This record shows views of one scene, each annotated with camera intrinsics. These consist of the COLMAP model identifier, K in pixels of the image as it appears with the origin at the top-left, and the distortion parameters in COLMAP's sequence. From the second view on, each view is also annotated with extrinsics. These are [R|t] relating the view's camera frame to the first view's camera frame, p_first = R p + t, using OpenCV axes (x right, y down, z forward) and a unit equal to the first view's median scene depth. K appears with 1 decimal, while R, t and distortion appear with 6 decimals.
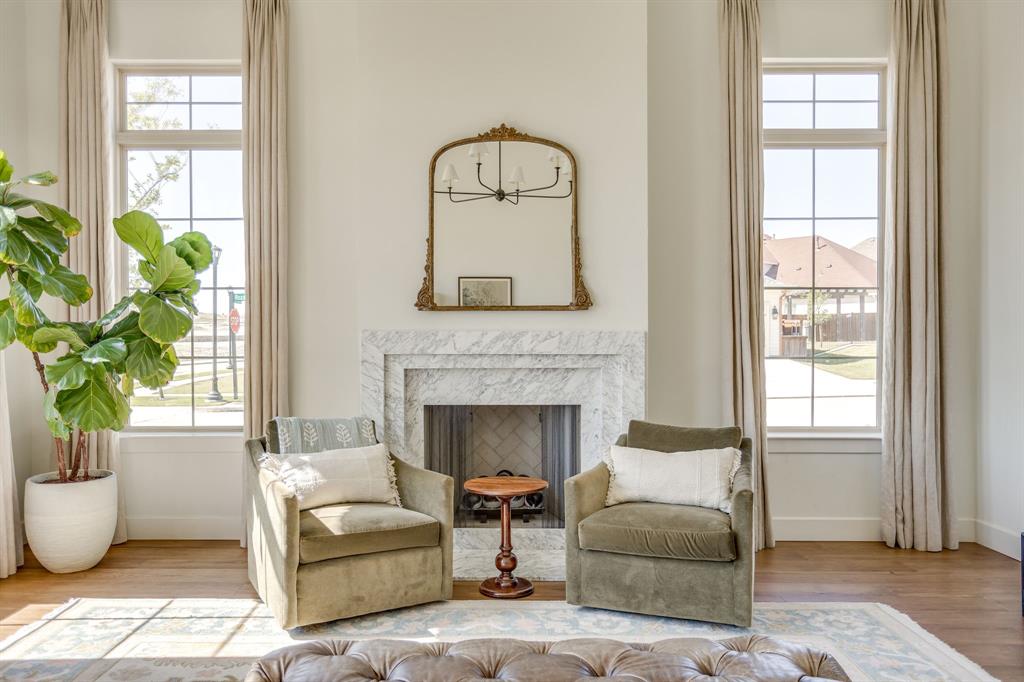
lens RADIAL K [[764.5, 0, 513.6], [0, 764.5, 343.0], [0, 0, 1]] dist [-0.012502, 0.011334]
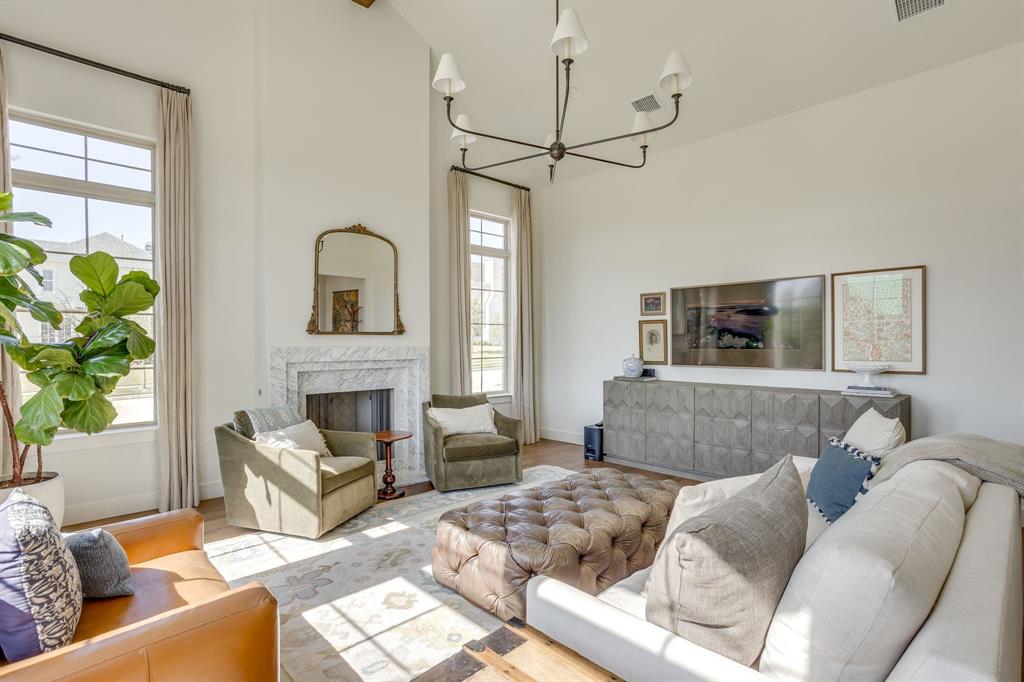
lens RADIAL K [[503.5, 0, 507.9], [0, 503.5, 343.2], [0, 0, 1]] dist [-0.038470, 0.017496]
pose [[0.726613, -0.002715, 0.687041, -0.533844], [0.005018, 0.999986, -0.001355, -0.020552], [-0.687028, 0.004432, 0.726617, -0.024923]]
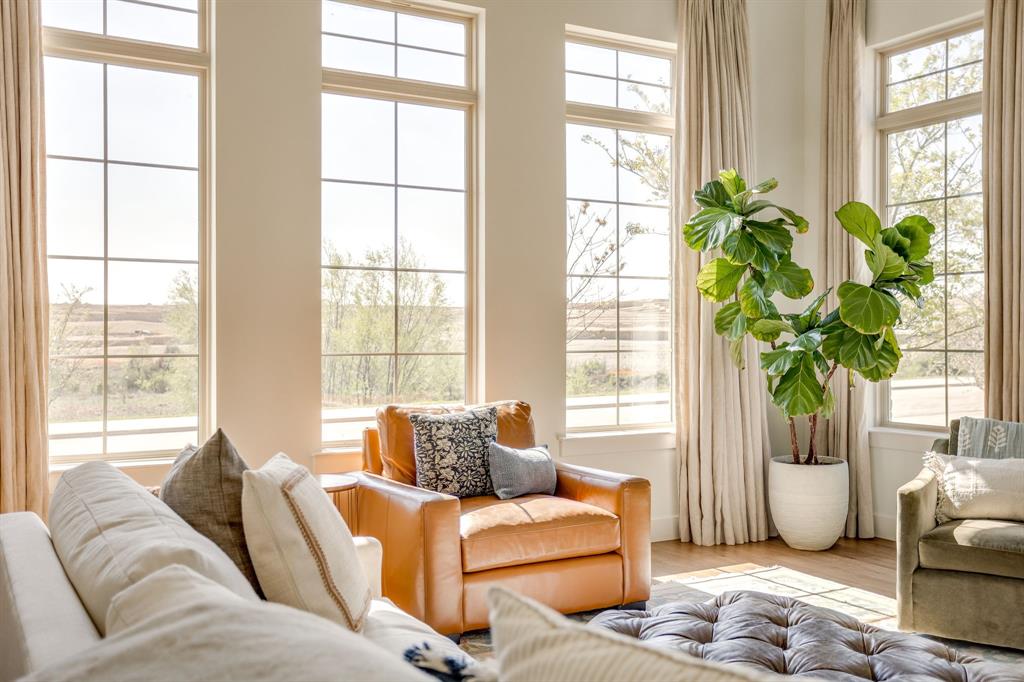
lens RADIAL K [[971.4, 0, 510.9], [0, 971.4, 340.5], [0, 0, 1]] dist [0.015265, 0.000000]
pose [[0.490240, 0.006439, -0.871564, 0.385051], [-0.007755, 0.999965, 0.003025, 0.008448], [0.871553, 0.005276, 0.490273, -0.020495]]
